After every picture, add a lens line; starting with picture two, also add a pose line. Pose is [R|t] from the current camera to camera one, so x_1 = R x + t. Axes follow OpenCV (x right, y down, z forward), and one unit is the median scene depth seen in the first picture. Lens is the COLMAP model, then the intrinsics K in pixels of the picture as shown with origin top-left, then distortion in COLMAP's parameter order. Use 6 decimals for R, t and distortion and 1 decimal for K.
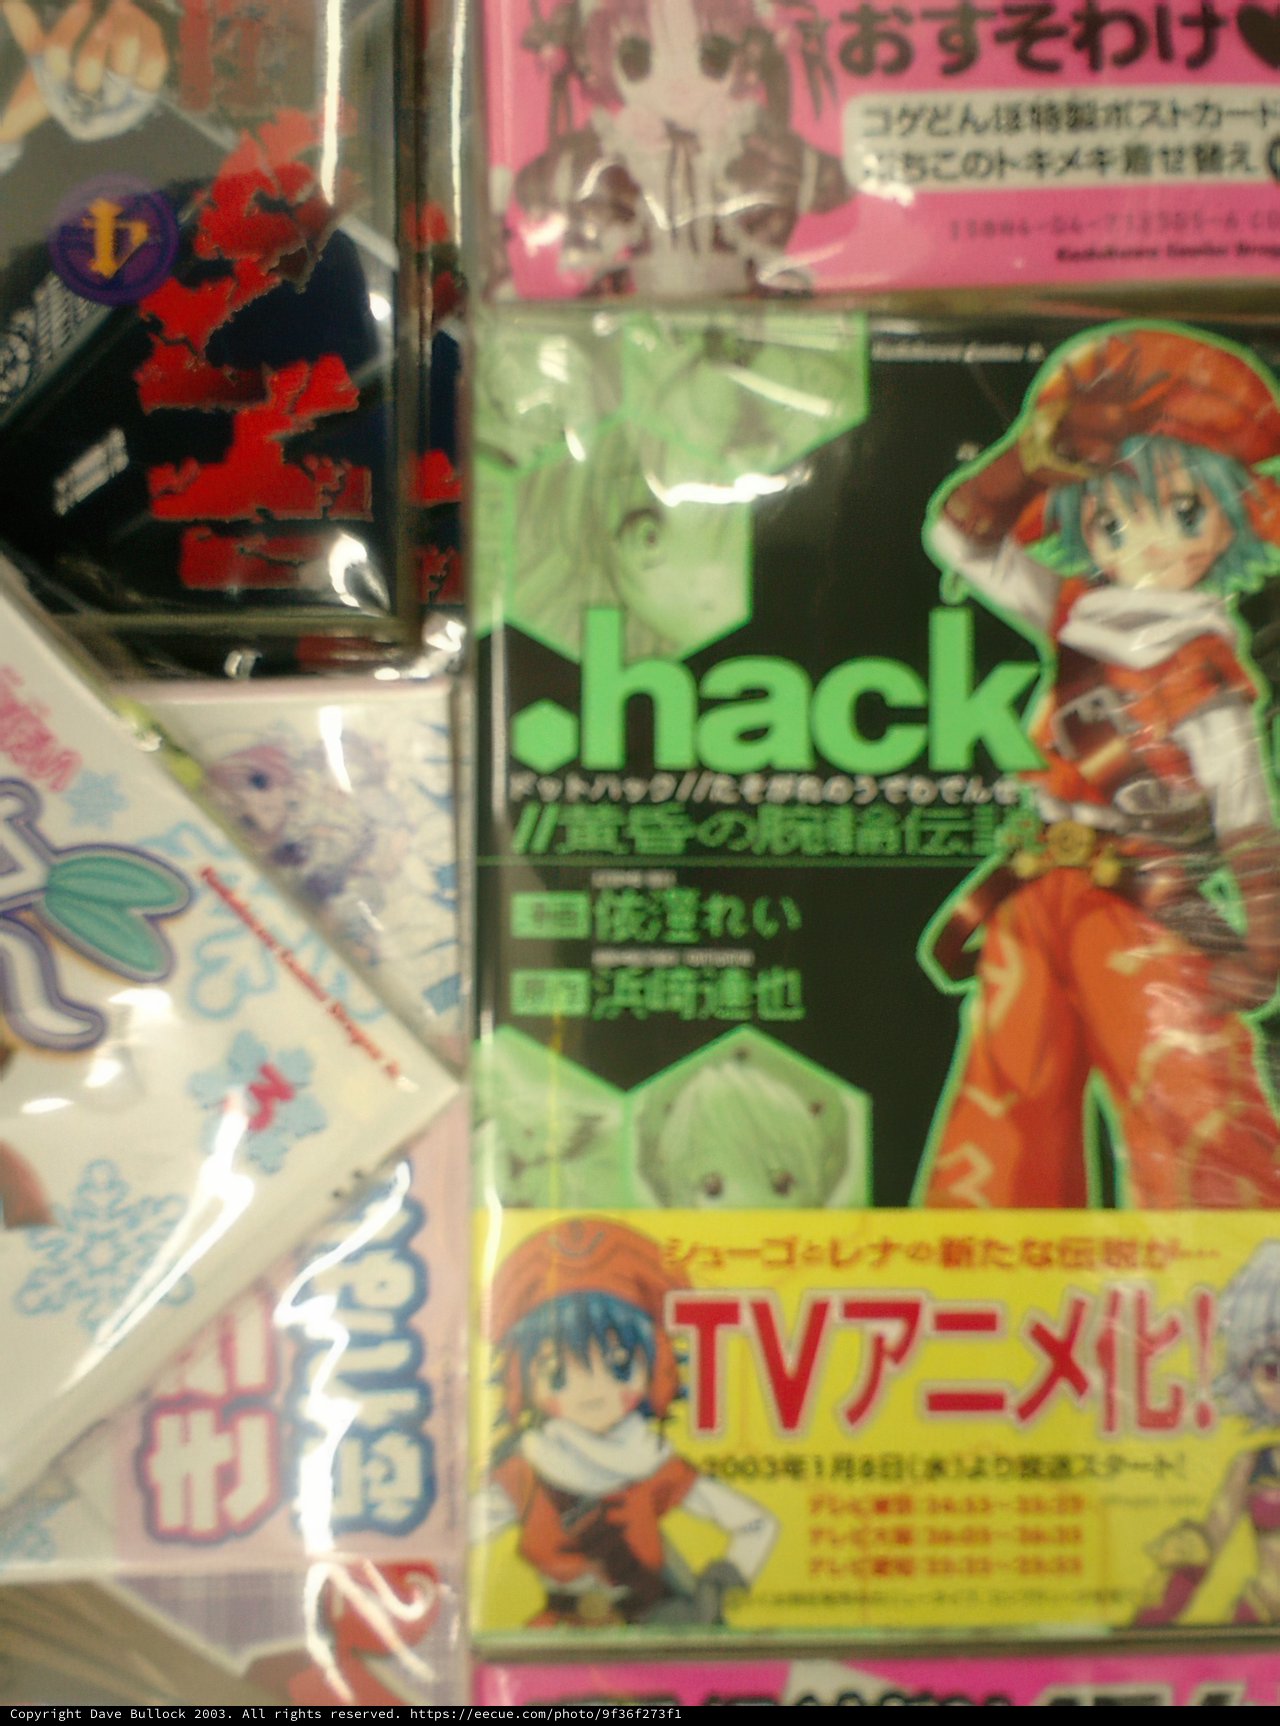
lens RADIAL K [[1753.8, 0, 640.0], [0, 1753.8, 863.0], [0, 0, 1]] dist [-0.004770, -0.045319]
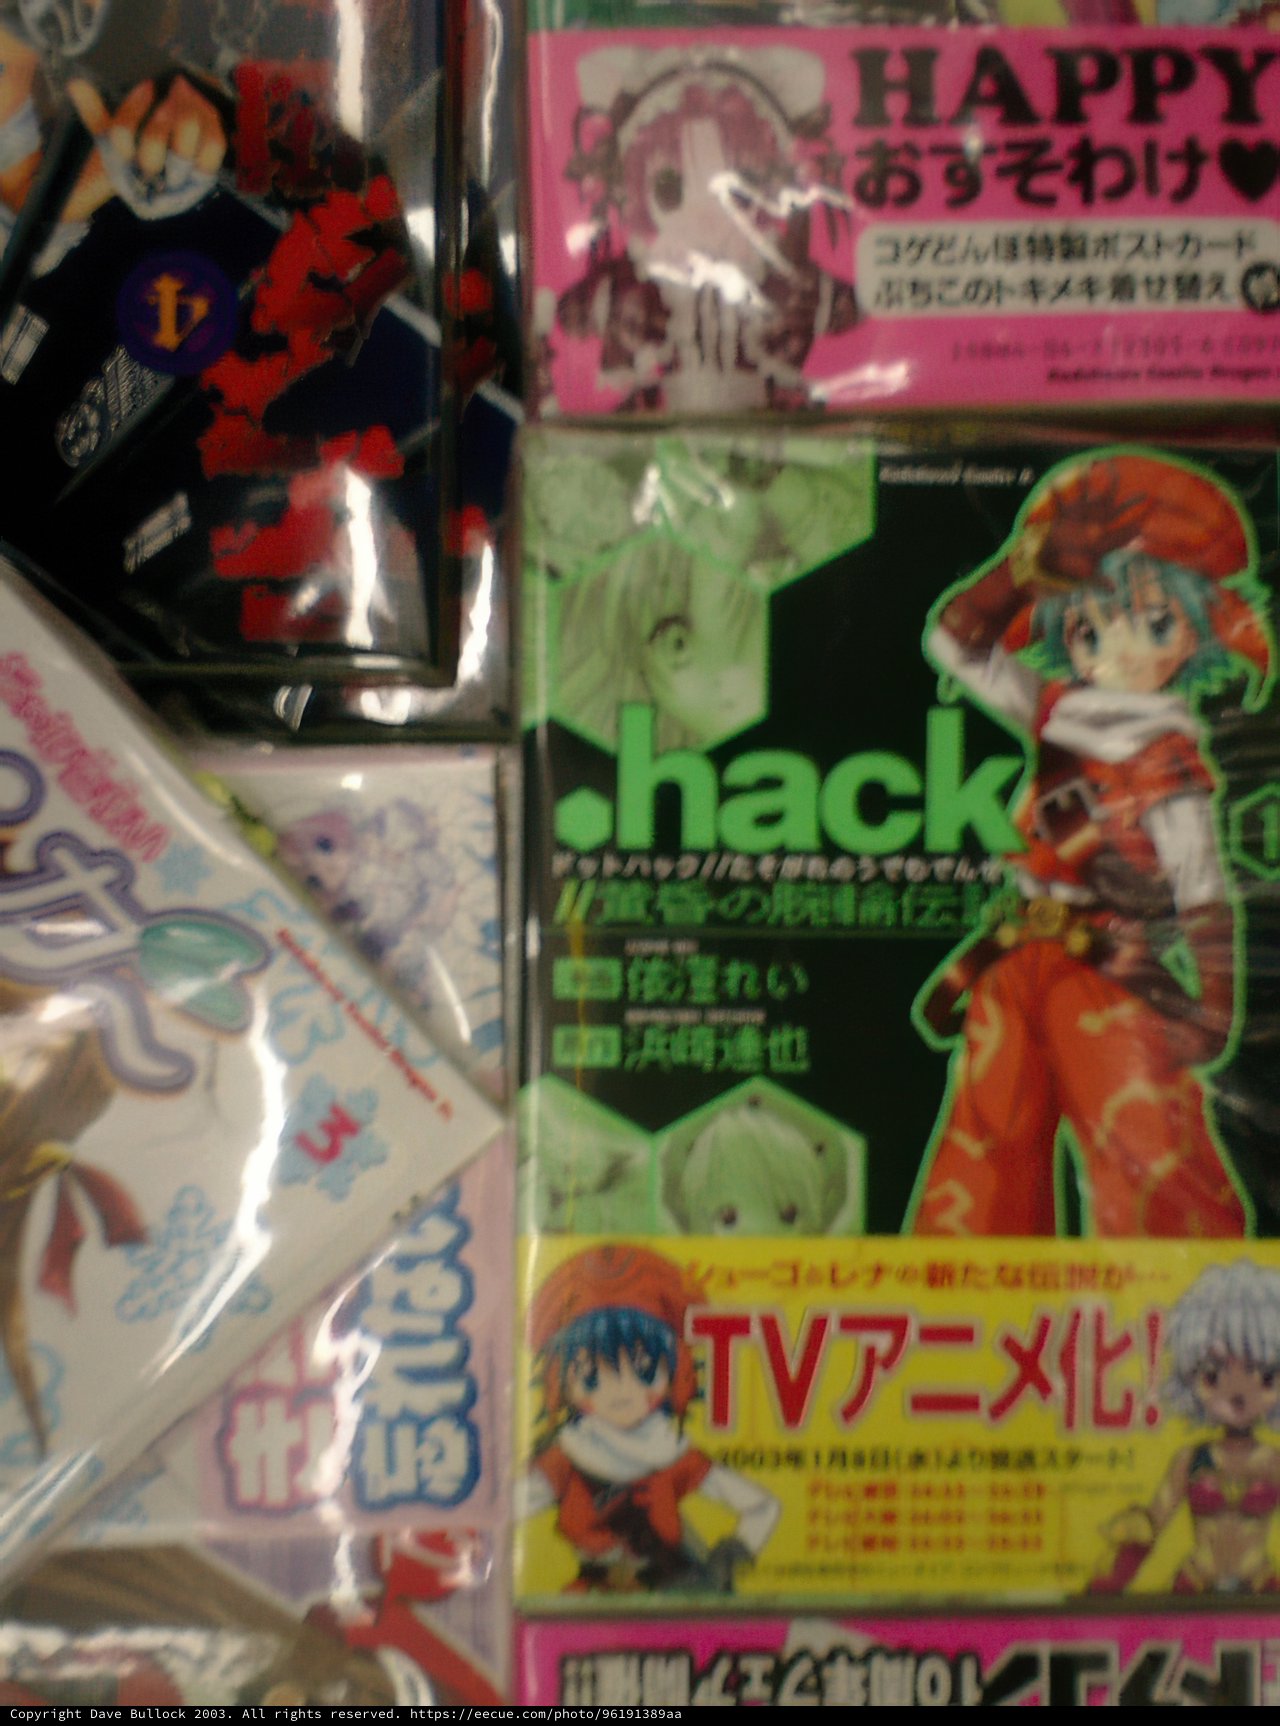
lens RADIAL K [[1753.8, 0, 640.0], [0, 1753.8, 863.0], [0, 0, 1]] dist [-0.004770, -0.045319]
pose [[0.999937, 0.009681, 0.005759, -0.024103], [-0.009979, 0.998475, 0.054302, -0.105018], [-0.005224, -0.054357, 0.998508, -0.126569]]
